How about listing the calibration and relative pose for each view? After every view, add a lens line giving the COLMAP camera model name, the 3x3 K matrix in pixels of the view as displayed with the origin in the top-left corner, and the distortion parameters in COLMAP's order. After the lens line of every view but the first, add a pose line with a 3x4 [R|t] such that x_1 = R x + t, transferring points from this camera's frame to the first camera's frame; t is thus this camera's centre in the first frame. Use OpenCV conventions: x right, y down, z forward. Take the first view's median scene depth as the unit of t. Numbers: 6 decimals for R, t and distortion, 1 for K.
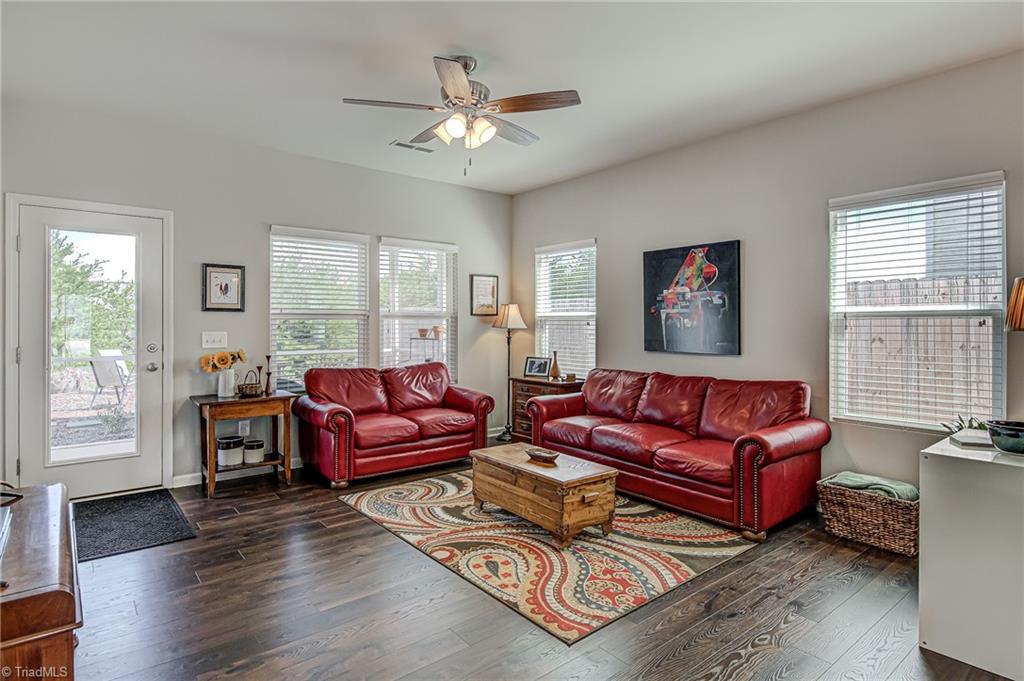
lens RADIAL K [[543.1, 0, 512.0], [0, 543.1, 321.5], [0, 0, 1]] dist [-0.001277, -0.000365]
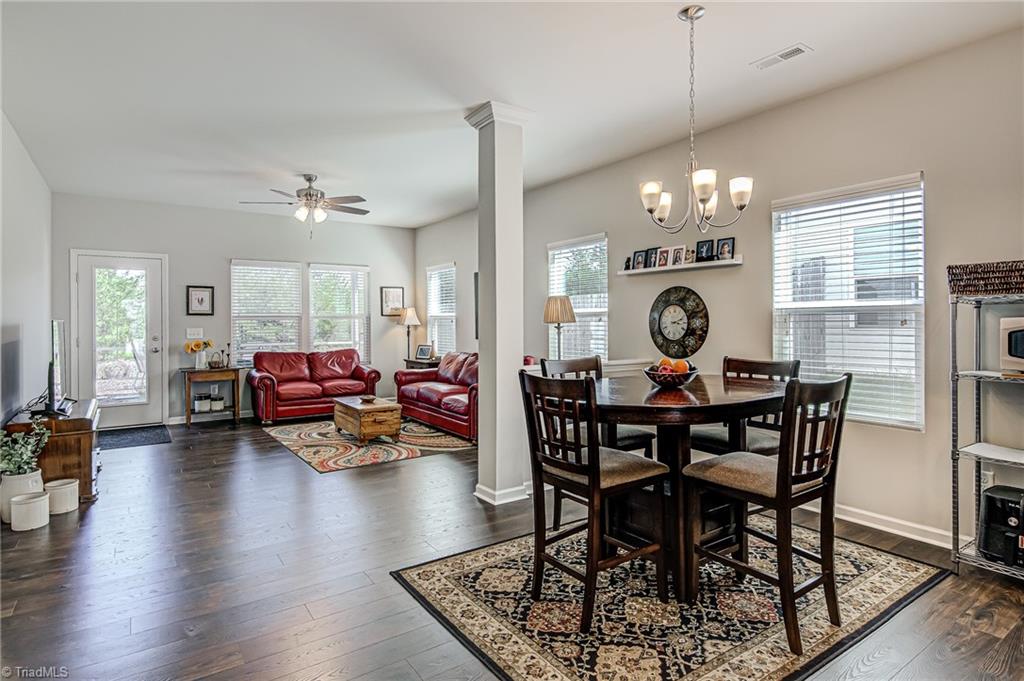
lens RADIAL K [[543.1, 0, 512.0], [0, 543.1, 321.5], [0, 0, 1]] dist [-0.001277, -0.000365]
pose [[0.997439, -0.007866, -0.071091, 0.481141], [0.008157, 0.999959, 0.003803, 0.000443], [0.071058, -0.004373, 0.997463, -0.507438]]
